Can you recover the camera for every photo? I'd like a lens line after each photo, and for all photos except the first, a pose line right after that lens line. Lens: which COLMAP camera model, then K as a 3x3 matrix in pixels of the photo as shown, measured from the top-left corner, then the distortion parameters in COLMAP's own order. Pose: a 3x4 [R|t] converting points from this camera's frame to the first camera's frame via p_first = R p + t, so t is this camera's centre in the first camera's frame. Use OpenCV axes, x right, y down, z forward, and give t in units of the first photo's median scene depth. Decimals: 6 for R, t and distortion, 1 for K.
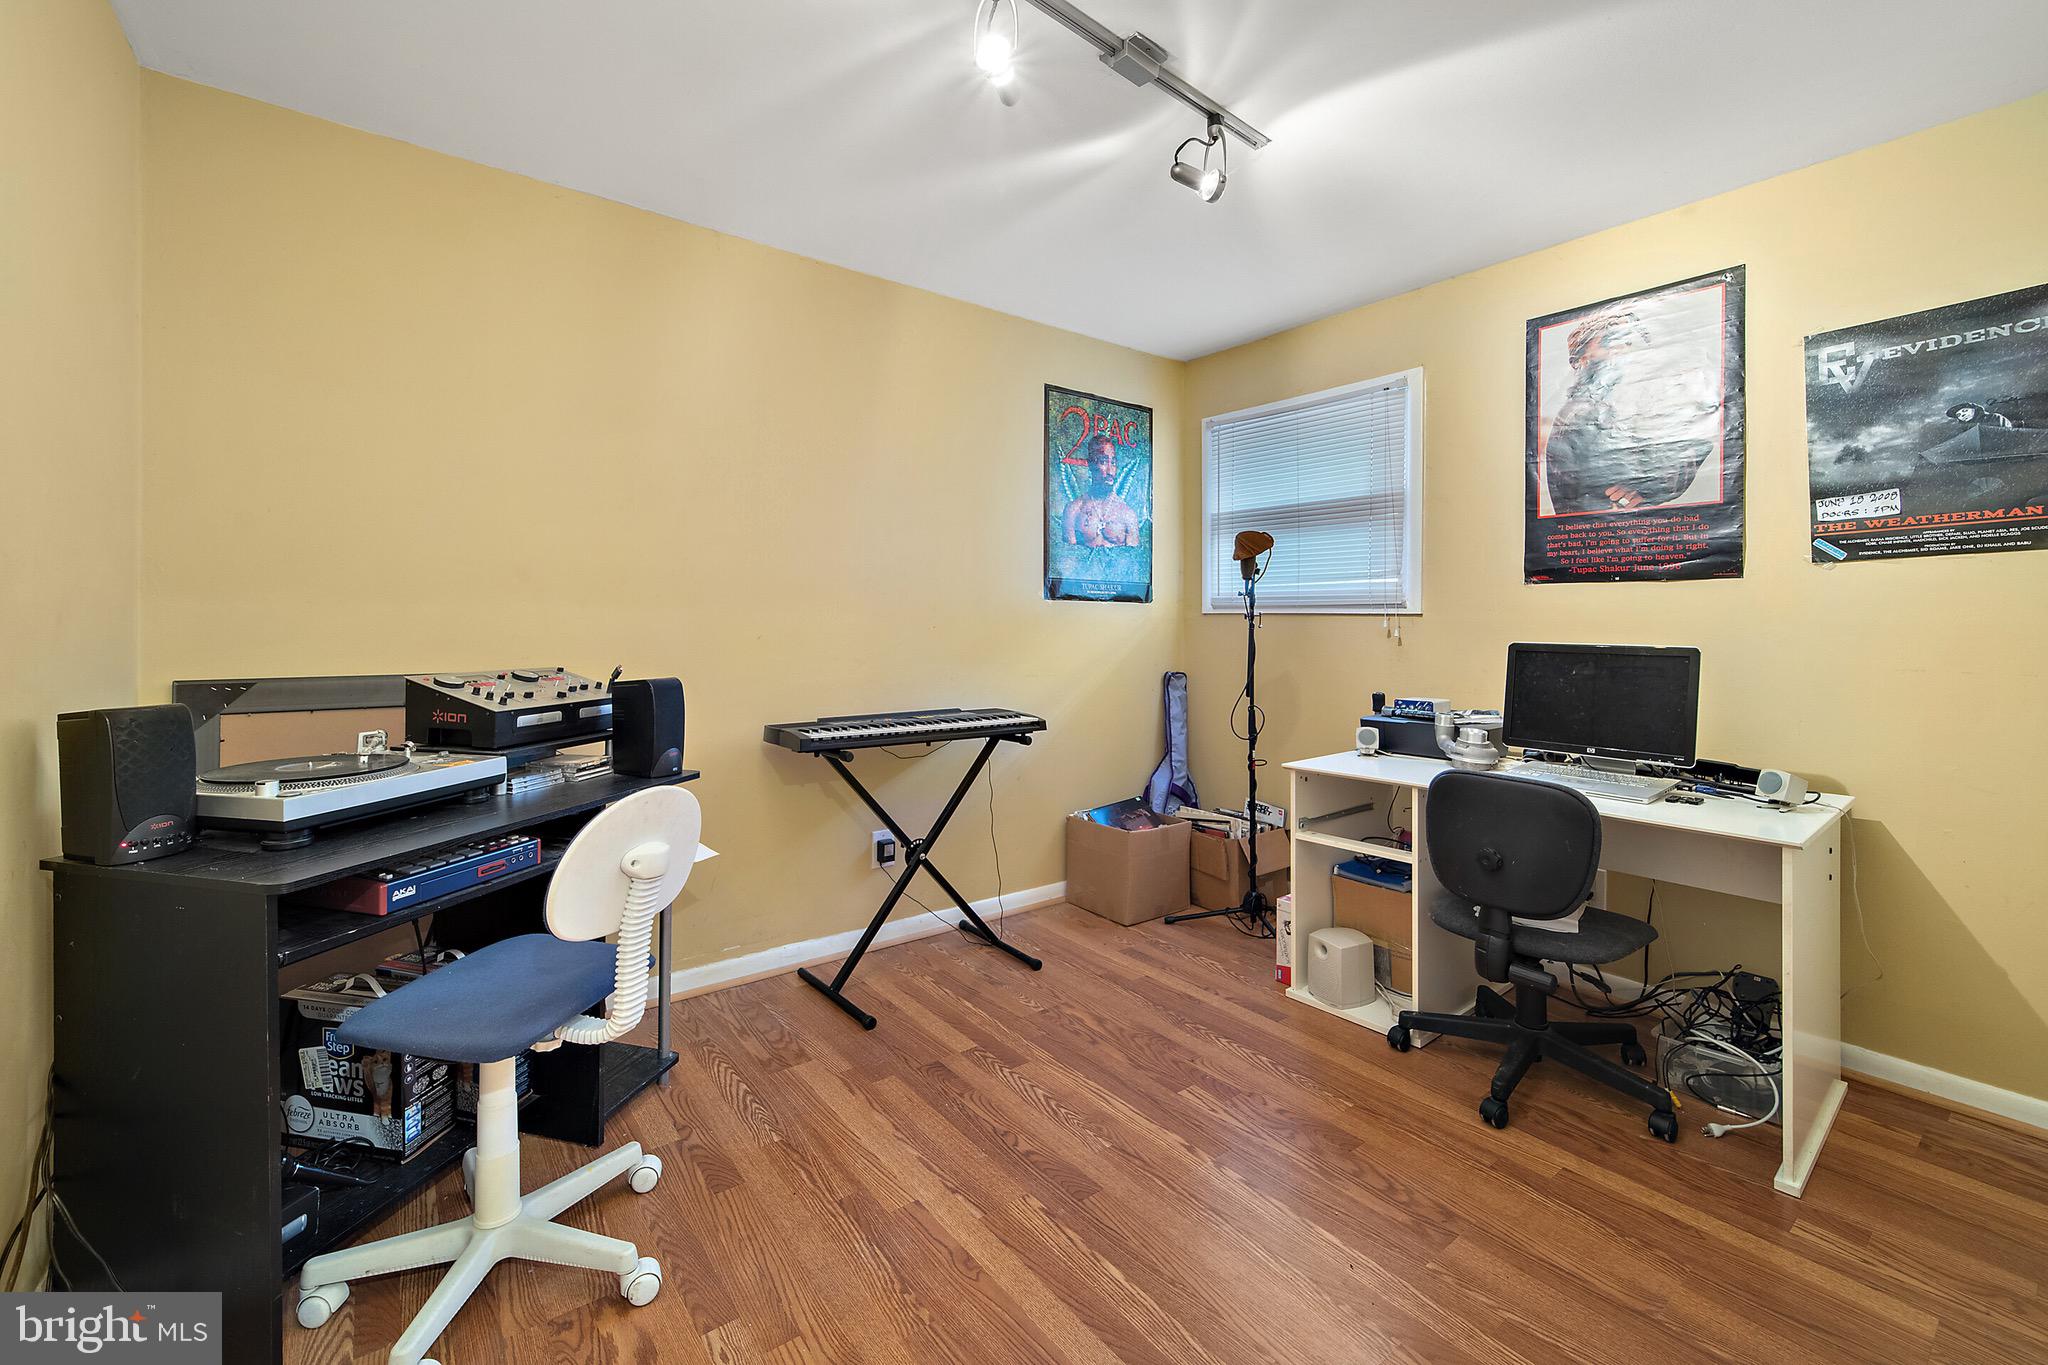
lens RADIAL K [[832.8, 0, 1025.3], [0, 832.8, 631.7], [0, 0, 1]] dist [0.000008, -0.000075]
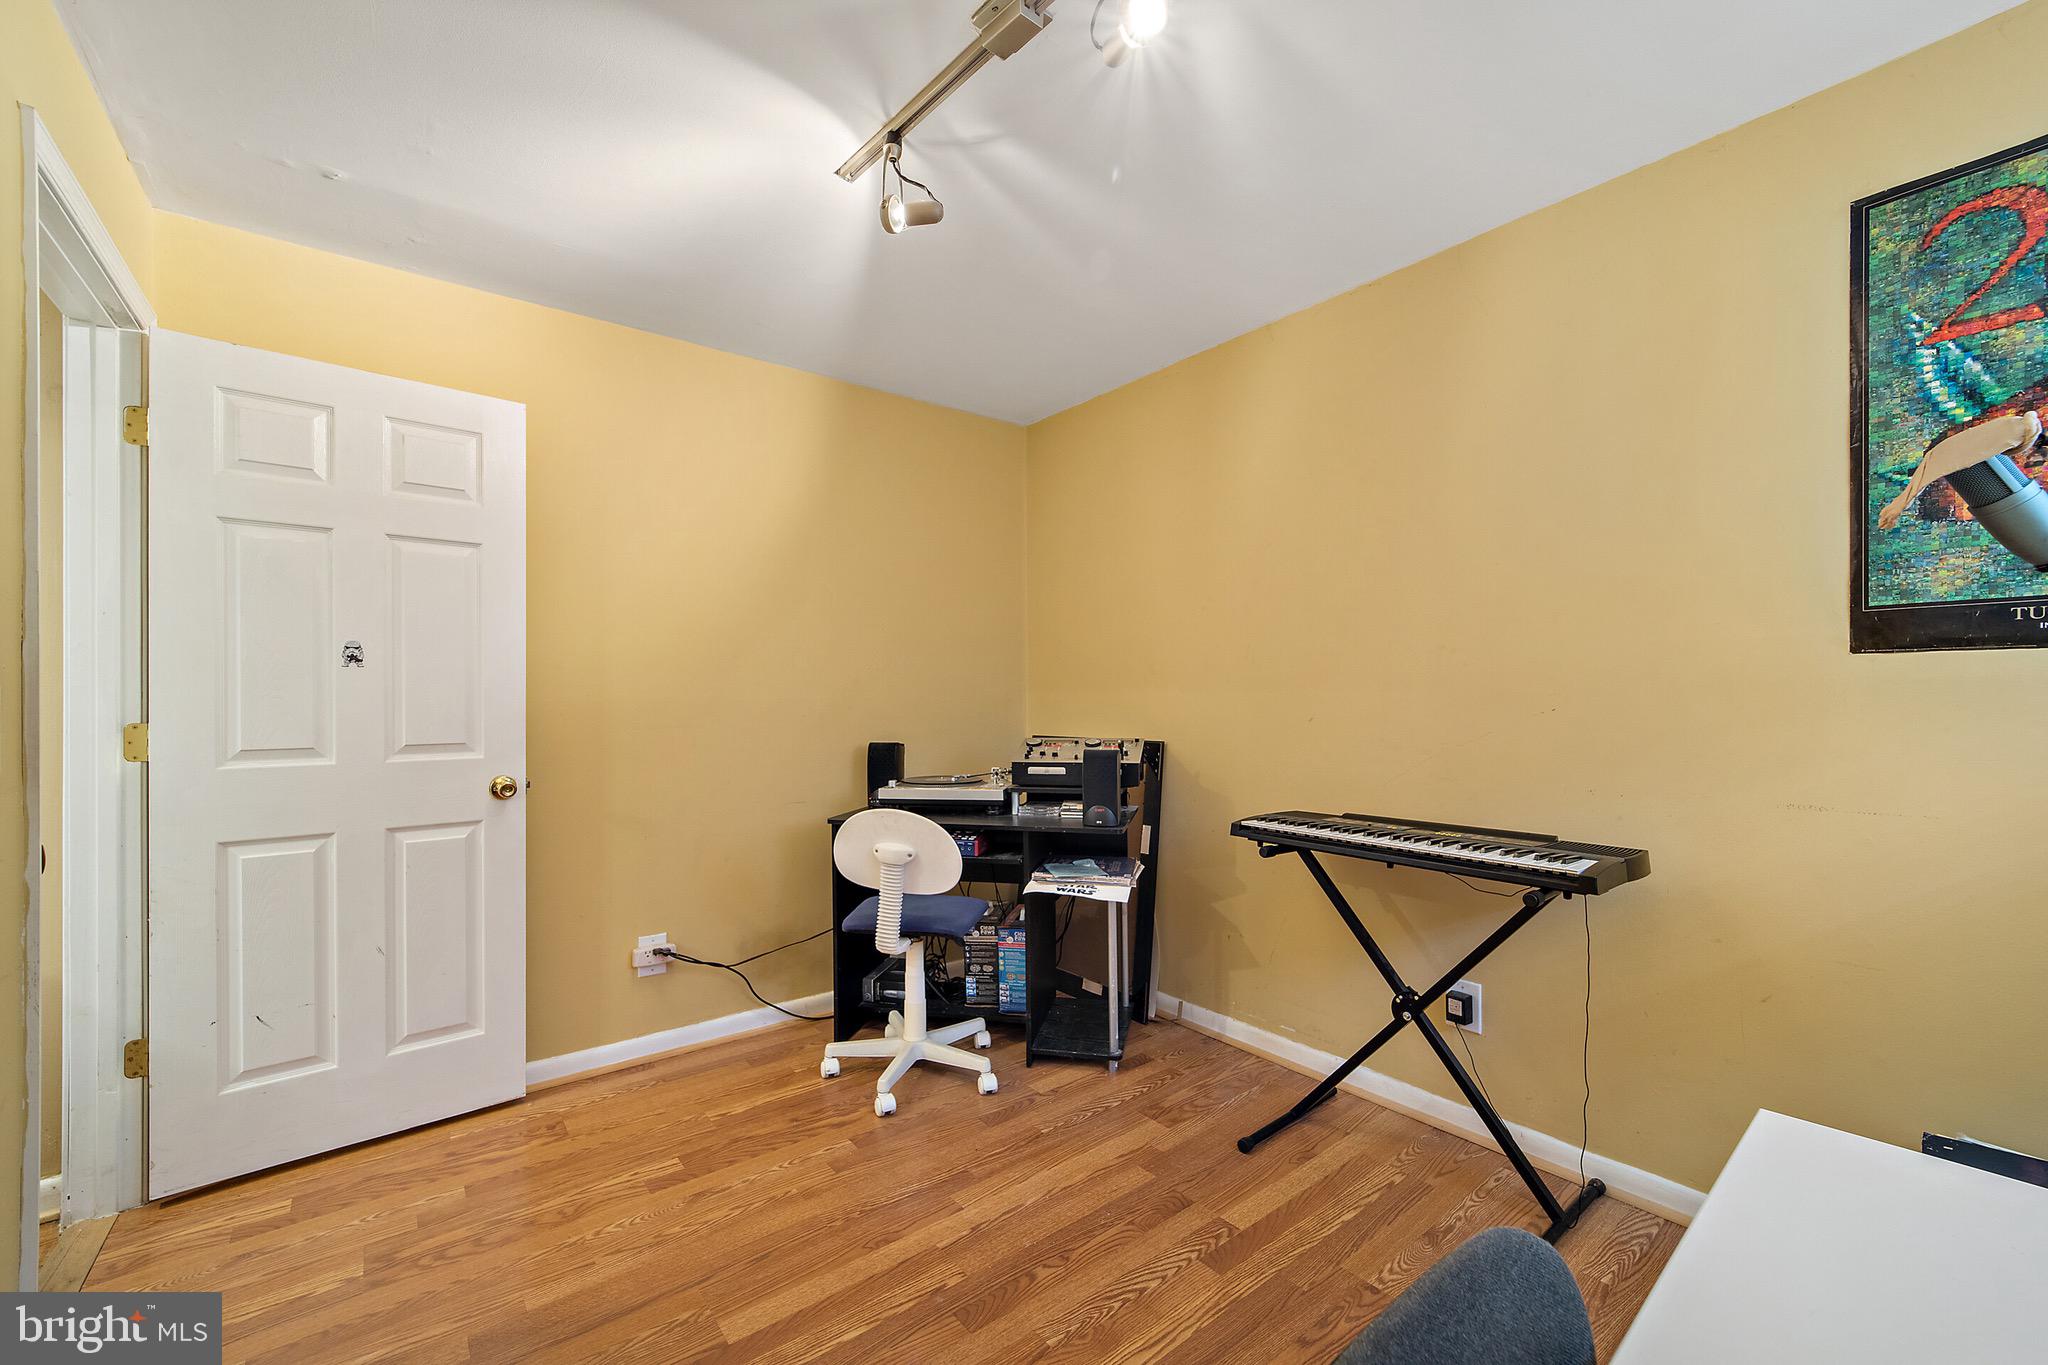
lens RADIAL K [[823.0, 0, 1025.4], [0, 823.0, 699.8], [0, 0, 1]] dist [0.000510, -0.000054]
pose [[0.009369, 0.000542, -0.999956, 0.775554], [0.001082, 0.999999, 0.000552, -0.020387], [0.999956, -0.001087, 0.009368, 0.820602]]
